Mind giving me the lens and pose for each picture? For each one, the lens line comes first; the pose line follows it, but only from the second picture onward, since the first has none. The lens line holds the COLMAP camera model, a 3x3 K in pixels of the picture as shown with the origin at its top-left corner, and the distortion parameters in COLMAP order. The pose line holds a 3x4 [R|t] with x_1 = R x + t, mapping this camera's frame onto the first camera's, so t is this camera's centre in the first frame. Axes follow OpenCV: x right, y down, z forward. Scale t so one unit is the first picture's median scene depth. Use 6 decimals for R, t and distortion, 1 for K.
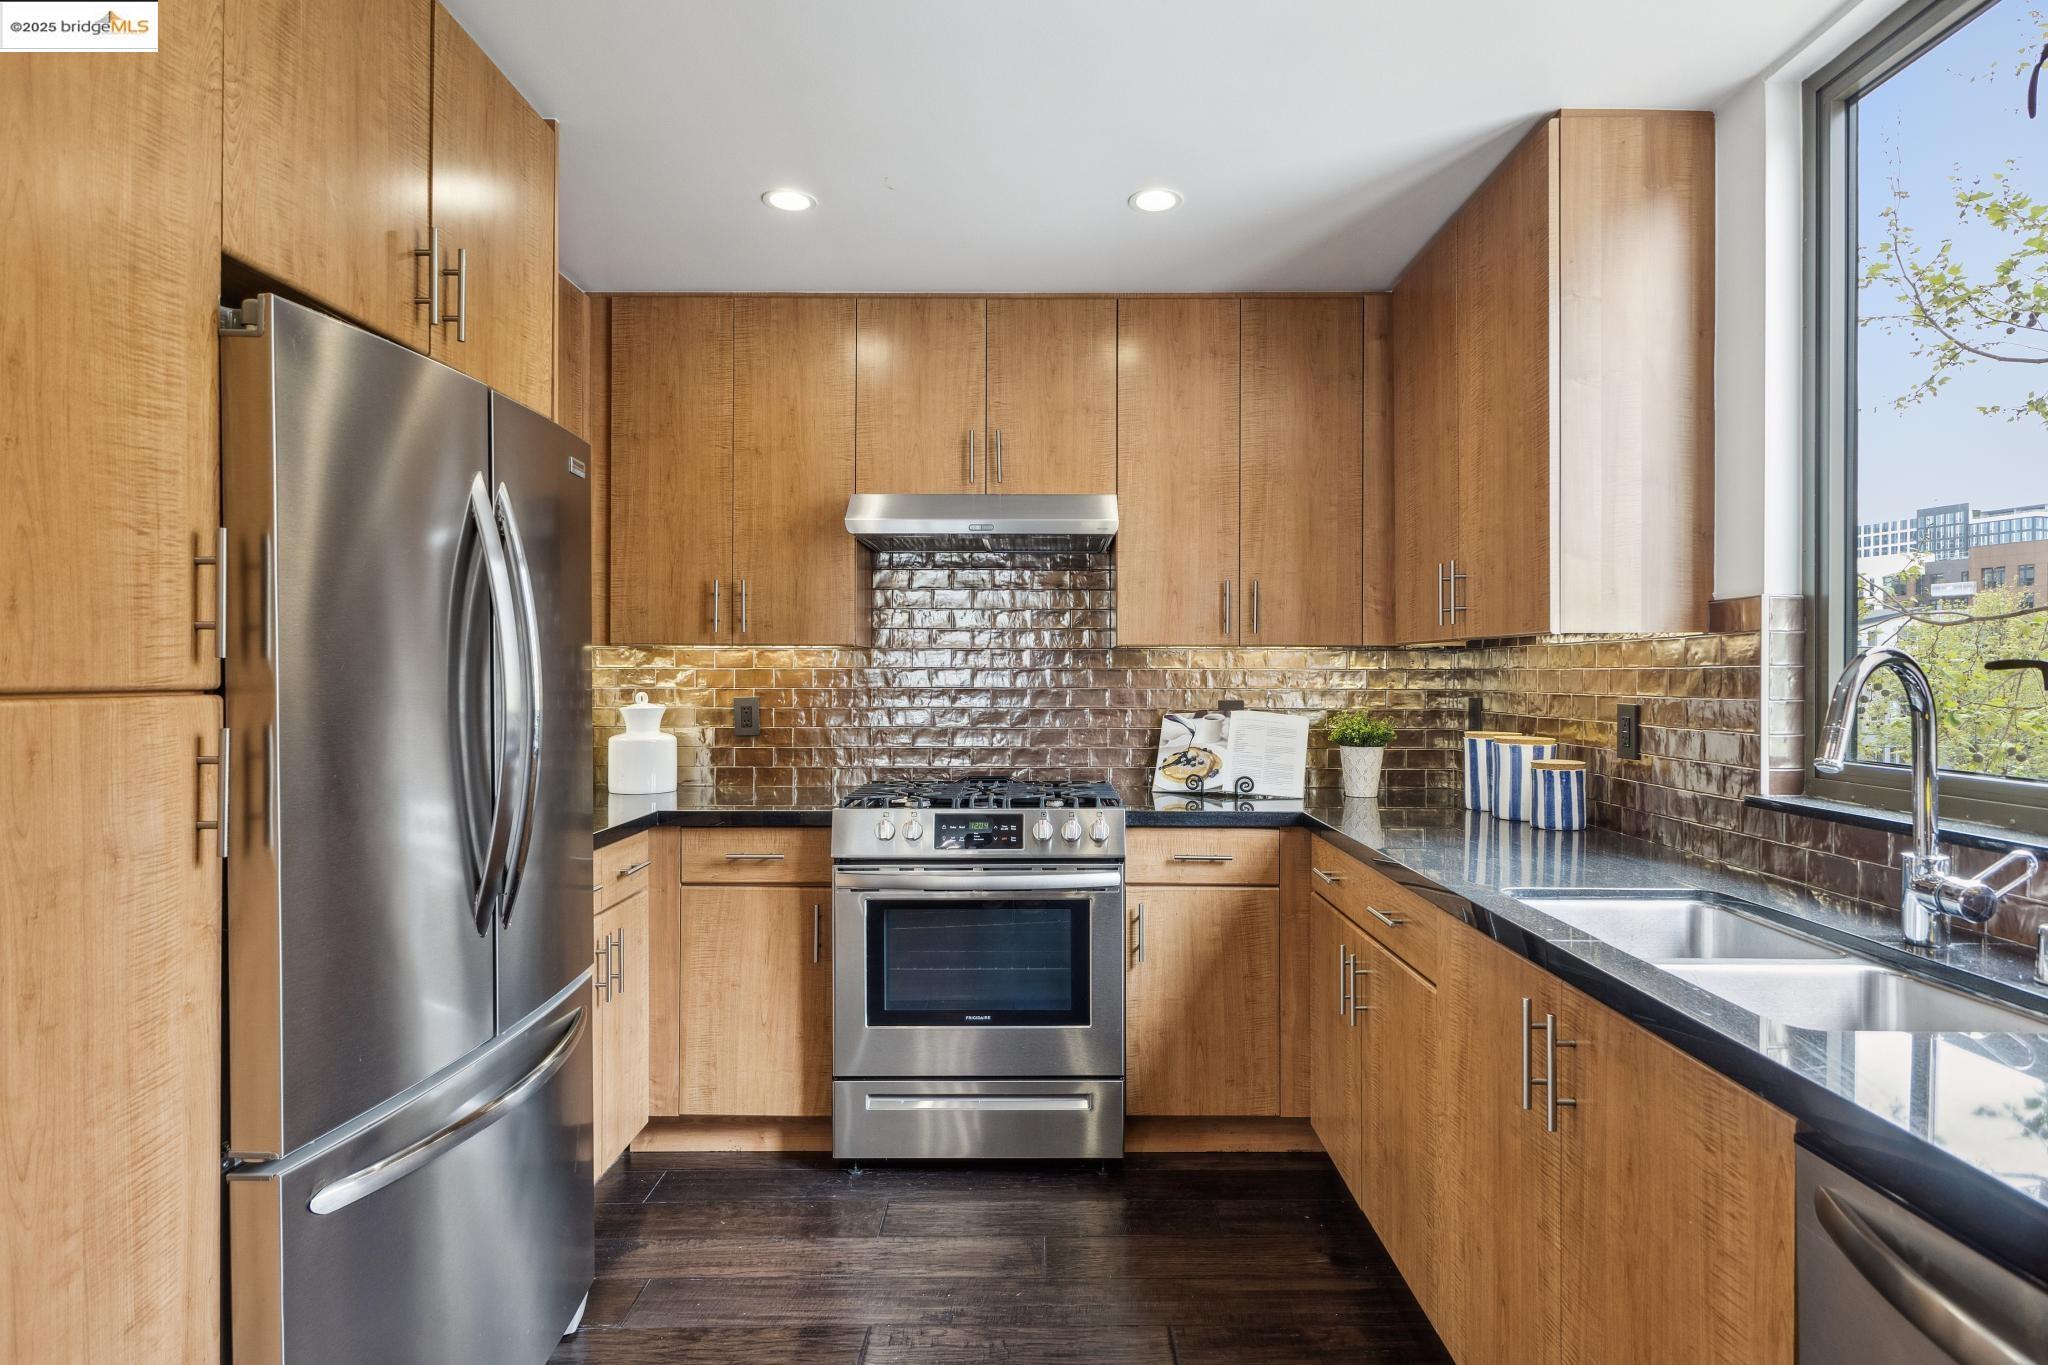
lens RADIAL K [[1136.3, 0, 1029.3], [0, 1136.3, 672.4], [0, 0, 1]] dist [-0.000423, -0.000980]
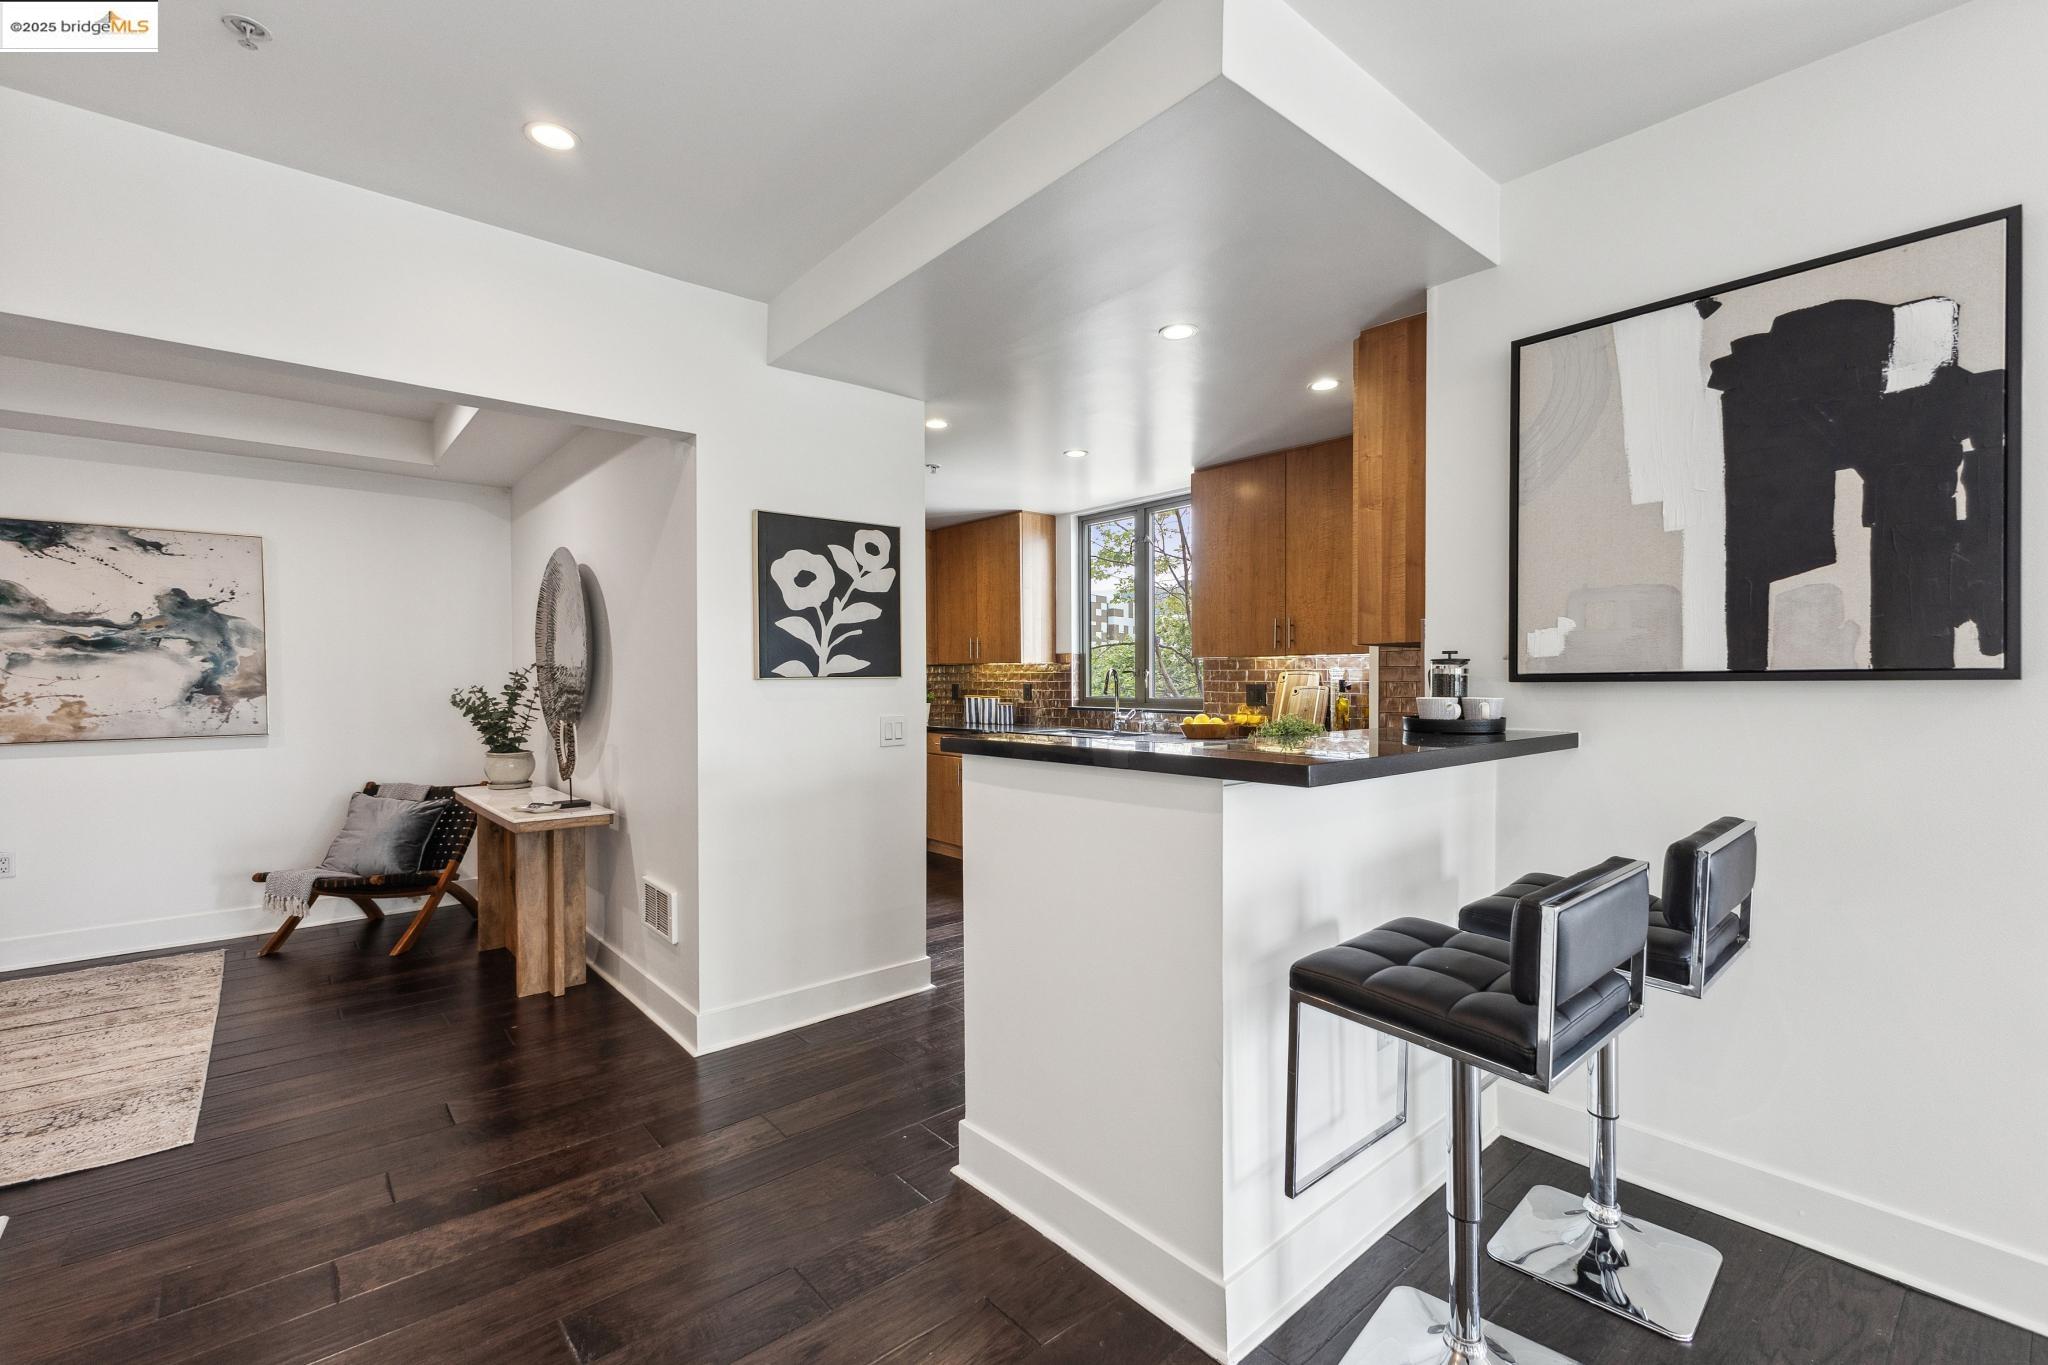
lens RADIAL K [[894.7, 0, 1024.1], [0, 894.7, 673.0], [0, 0, 1]] dist [0.015217, -0.000252]
pose [[0.754049, -0.002993, 0.656811, -0.980049], [0.005745, 0.999981, -0.002040, 0.001625], [-0.656793, 0.005312, 0.754052, -0.779498]]
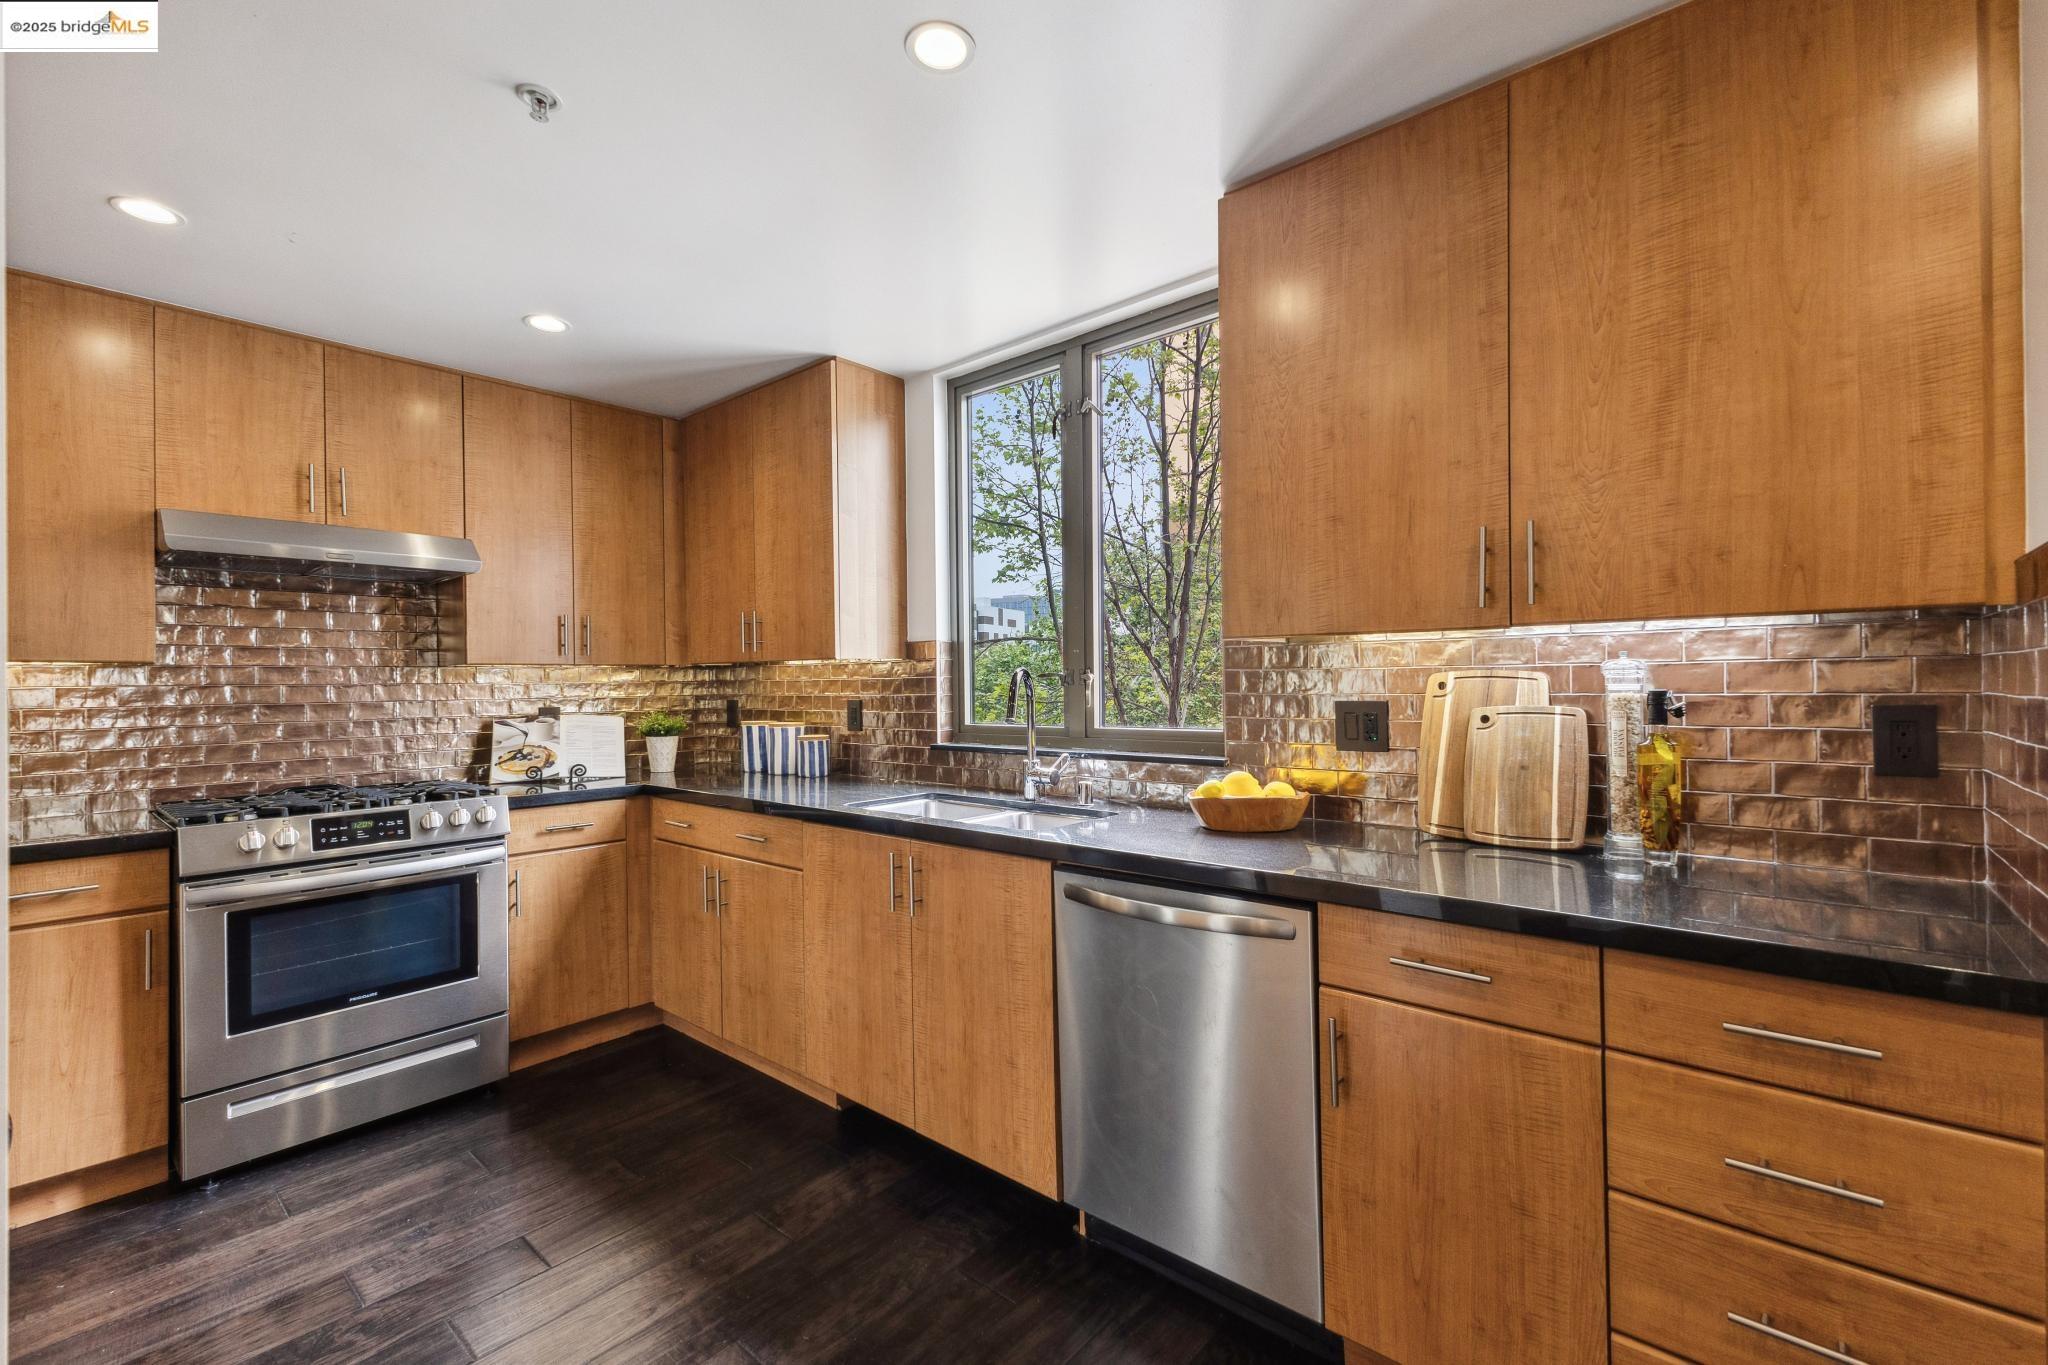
lens RADIAL K [[894.7, 0, 1024.1], [0, 894.7, 673.0], [0, 0, 1]] dist [0.015217, -0.000252]
pose [[0.654450, -0.003355, 0.756098, -0.284955], [0.013081, 0.999891, -0.006886, 0.000089], [-0.755992, 0.014397, 0.654422, -0.077036]]
